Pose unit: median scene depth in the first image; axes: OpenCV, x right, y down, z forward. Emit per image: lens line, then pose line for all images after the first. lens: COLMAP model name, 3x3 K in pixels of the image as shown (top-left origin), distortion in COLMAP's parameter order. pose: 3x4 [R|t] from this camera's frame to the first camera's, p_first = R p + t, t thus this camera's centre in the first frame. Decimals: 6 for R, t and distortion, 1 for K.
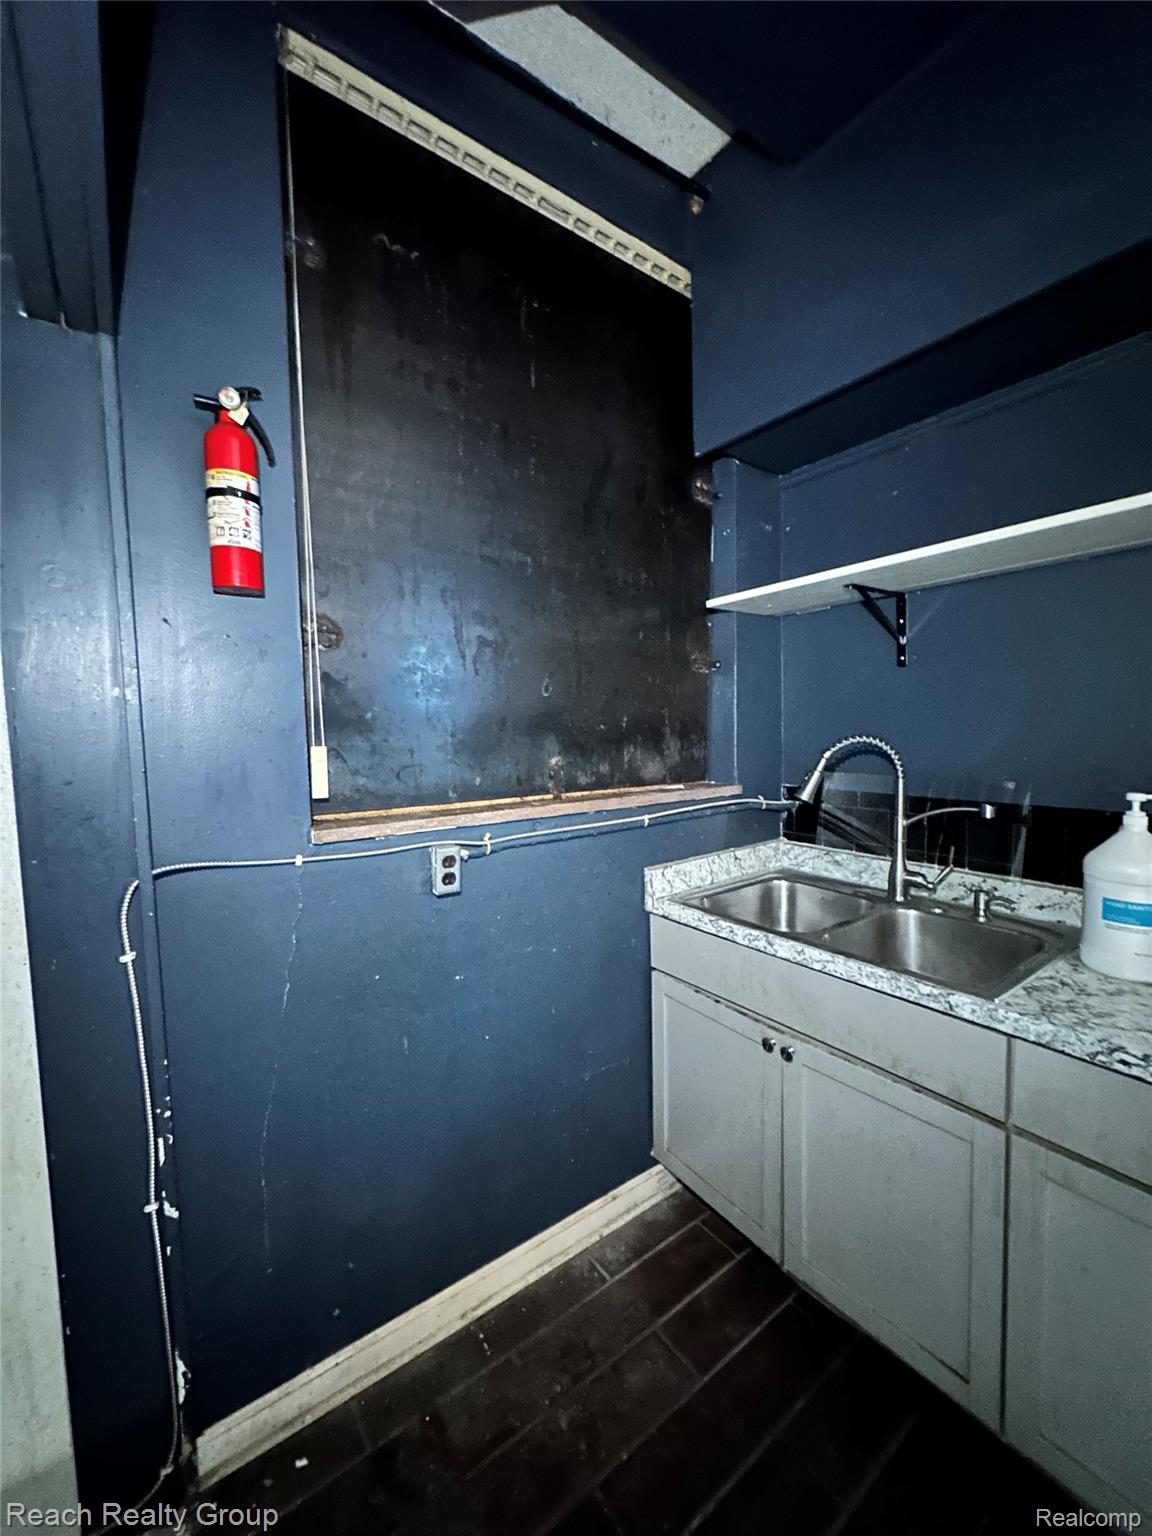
lens RADIAL K [[611.2, 0, 577.2], [0, 611.2, 768.0], [0, 0, 1]] dist [-0.003783, 0.000093]
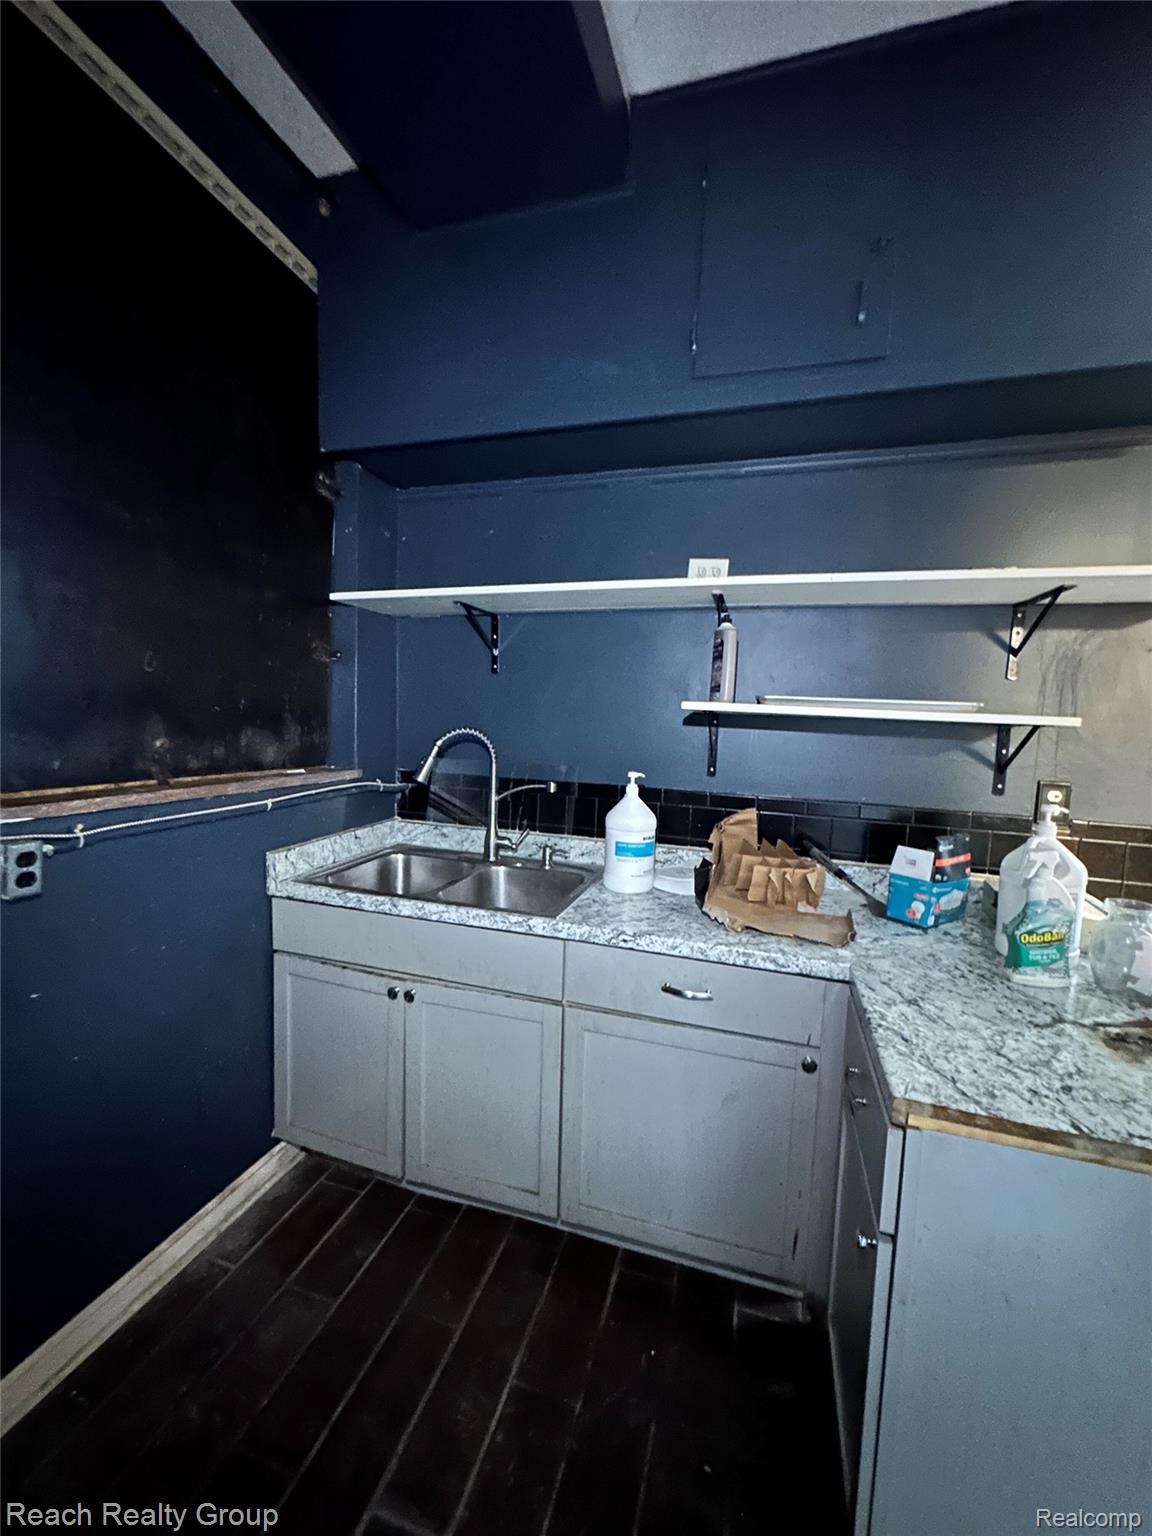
lens RADIAL K [[610.0, 0, 577.4], [0, 610.0, 767.7], [0, 0, 1]] dist [-0.002701, 0.000003]
pose [[0.800101, -0.002160, 0.599861, -0.085942], [-0.010075, 0.999804, 0.017038, 0.003402], [-0.599780, -0.019675, 0.799923, -0.107006]]
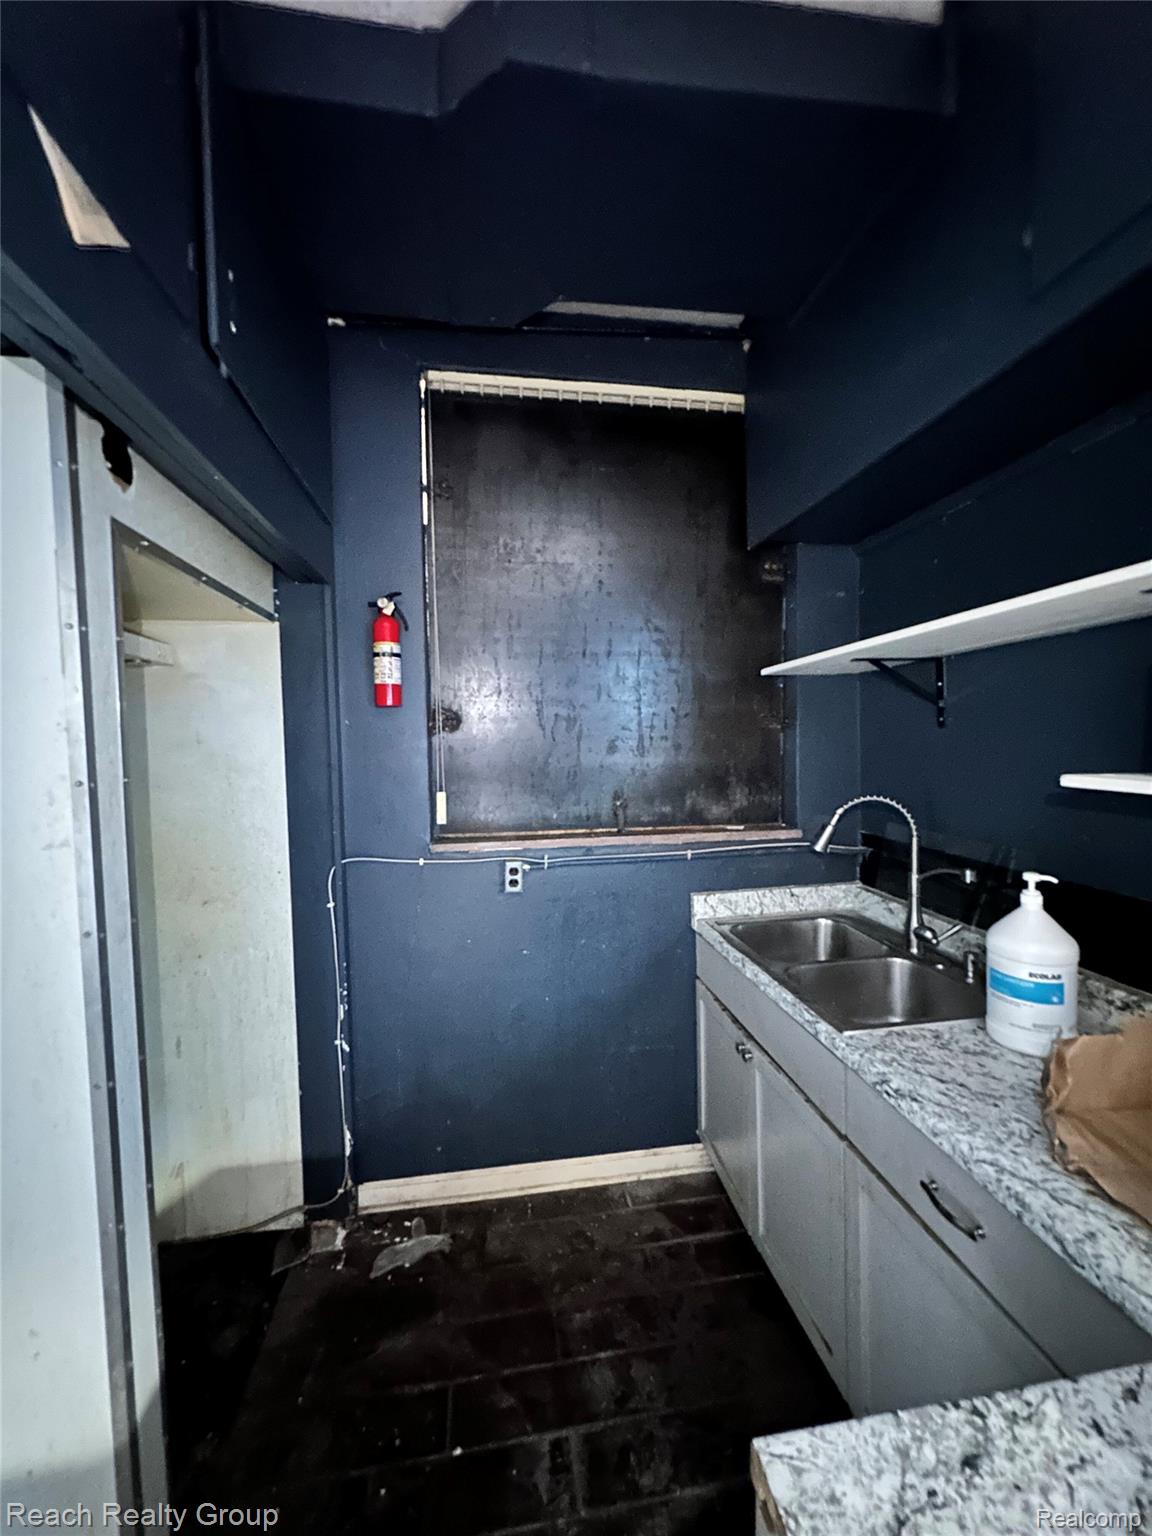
lens RADIAL K [[610.0, 0, 577.4], [0, 610.0, 767.7], [0, 0, 1]] dist [-0.002701, 0.000003]
pose [[0.888422, 0.023988, -0.458400, 0.495532], [-0.031158, 0.999482, -0.008084, -0.076133], [0.457969, 0.021465, 0.888709, -0.210772]]
